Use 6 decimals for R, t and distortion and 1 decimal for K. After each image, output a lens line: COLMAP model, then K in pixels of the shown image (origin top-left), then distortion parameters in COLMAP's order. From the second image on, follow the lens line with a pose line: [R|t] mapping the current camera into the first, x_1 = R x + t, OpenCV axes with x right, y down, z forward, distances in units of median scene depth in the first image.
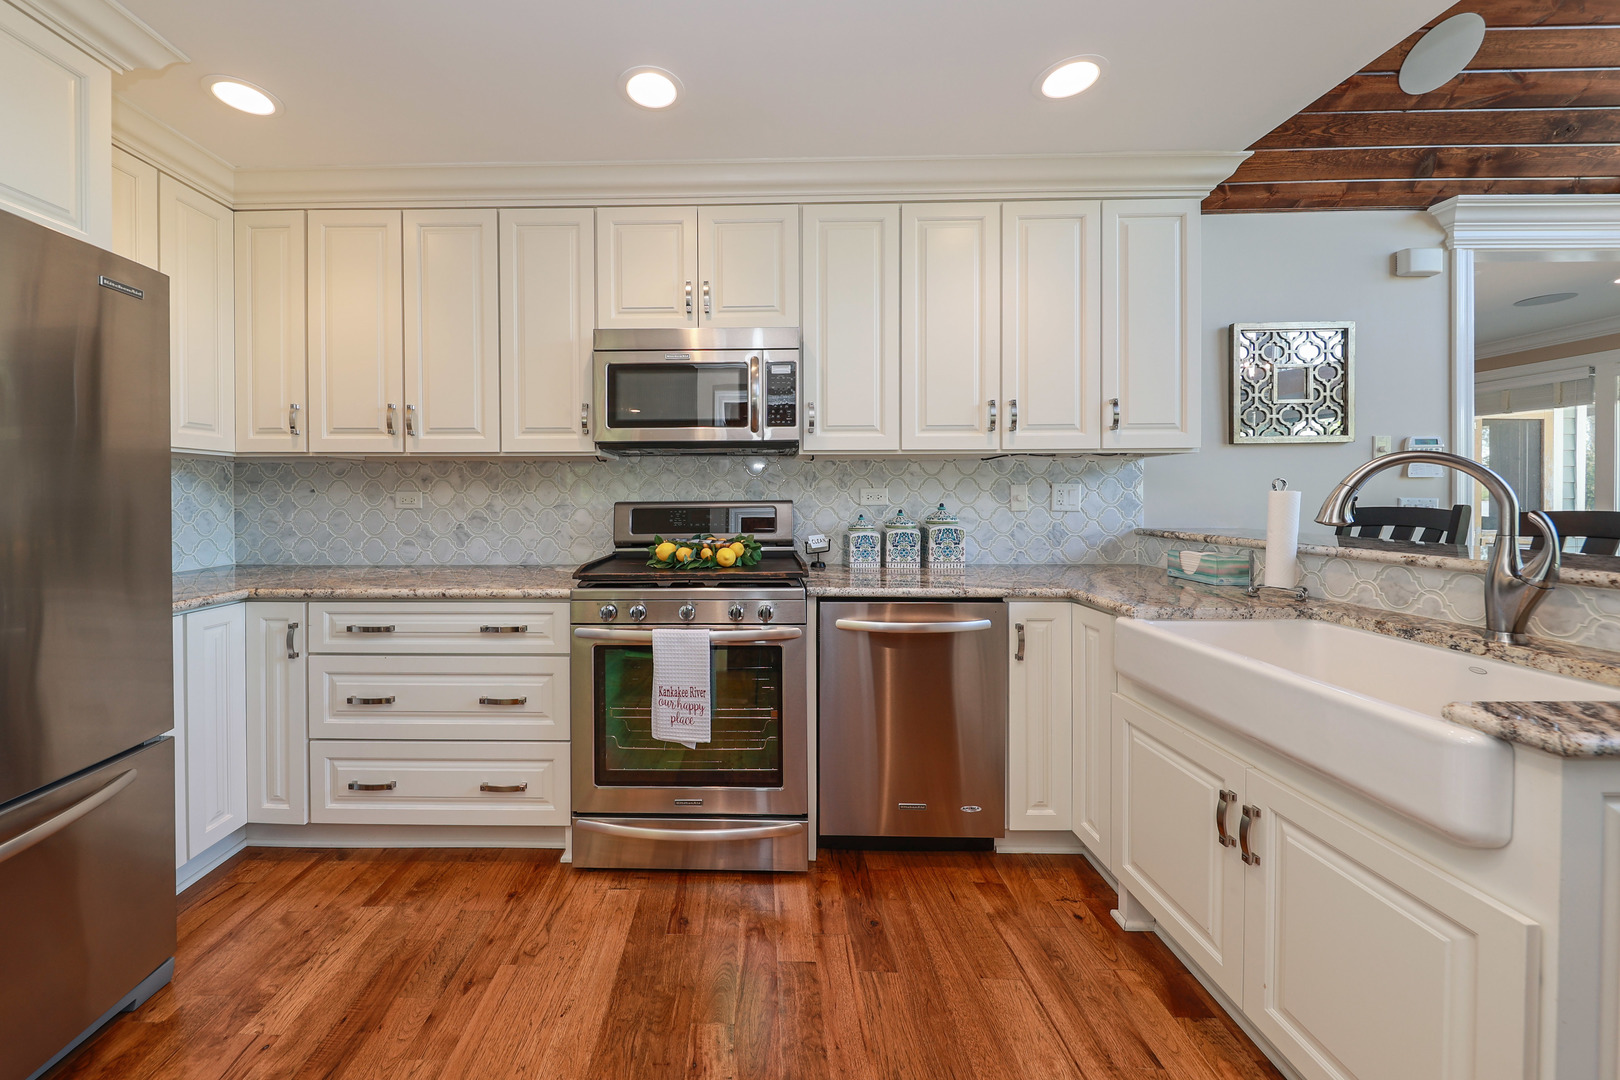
lens RADIAL K [[564.1, 0, 810.1], [0, 564.1, 501.8], [0, 0, 1]] dist [-0.006863, -0.000153]
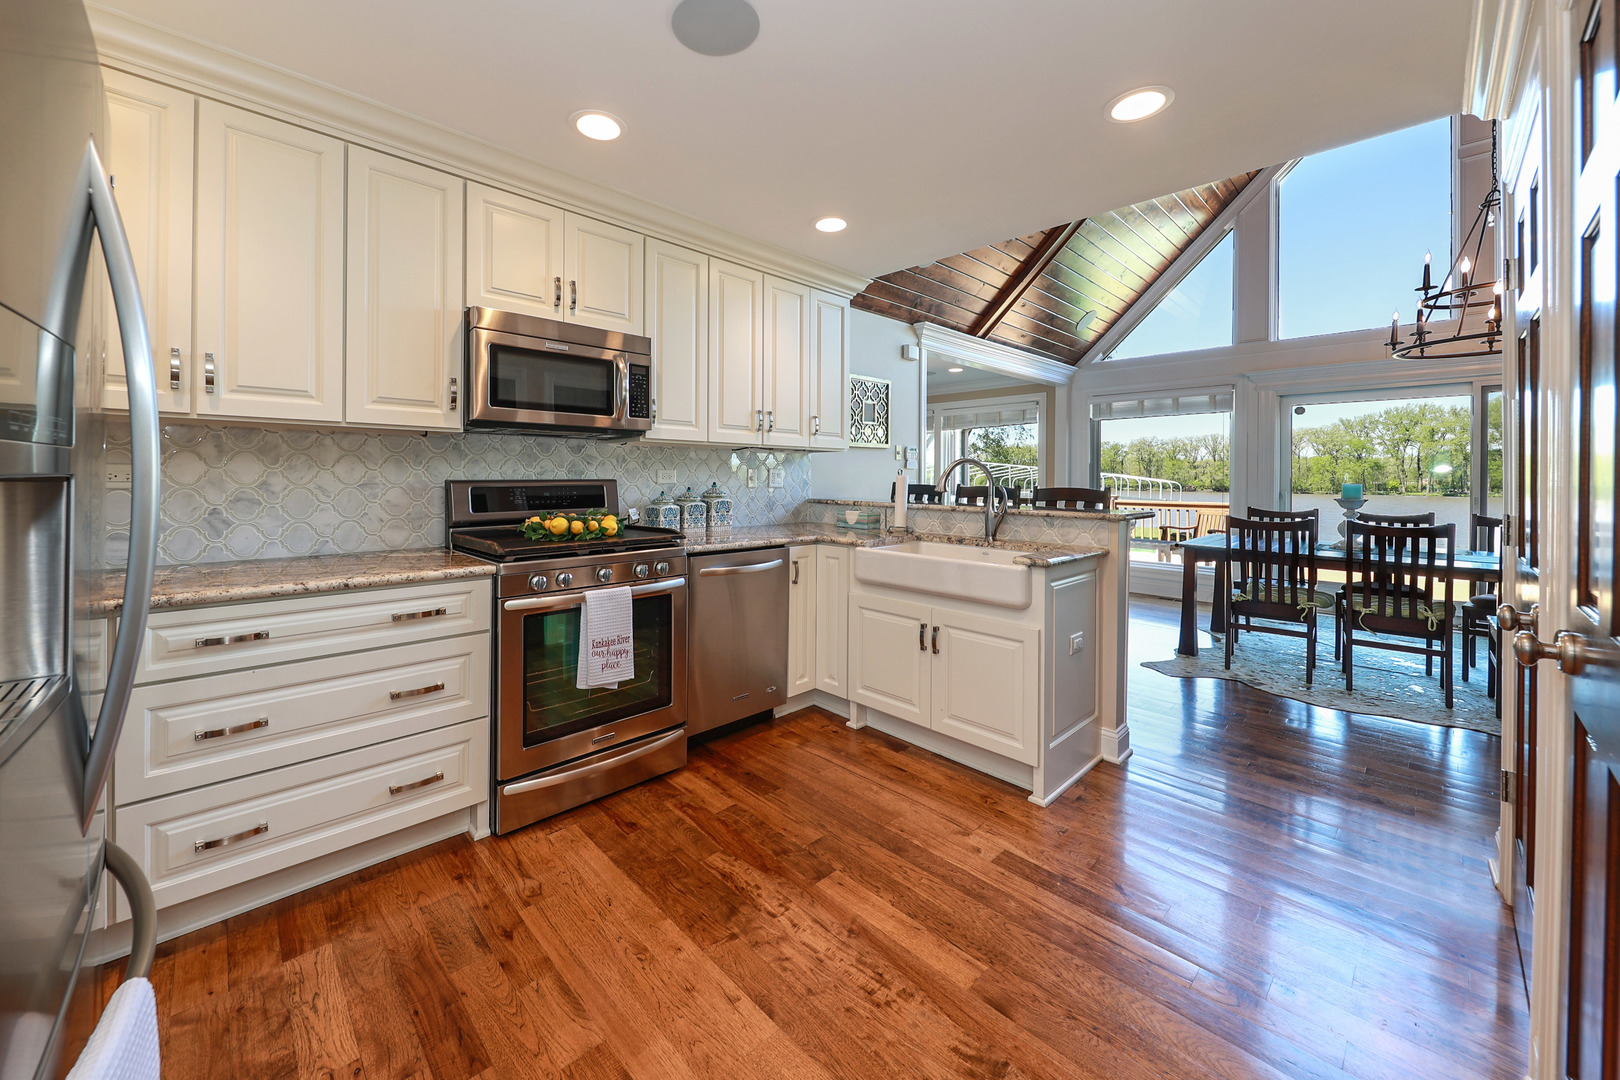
lens RADIAL K [[523.0, 0, 808.6], [0, 523.0, 482.6], [0, 0, 1]] dist [-0.013647, -0.000051]
pose [[0.733616, 0.000496, 0.679565, -0.571549], [-0.001235, 0.999999, 0.000604, 0.003294], [-0.679564, -0.001283, 0.733615, -0.069392]]
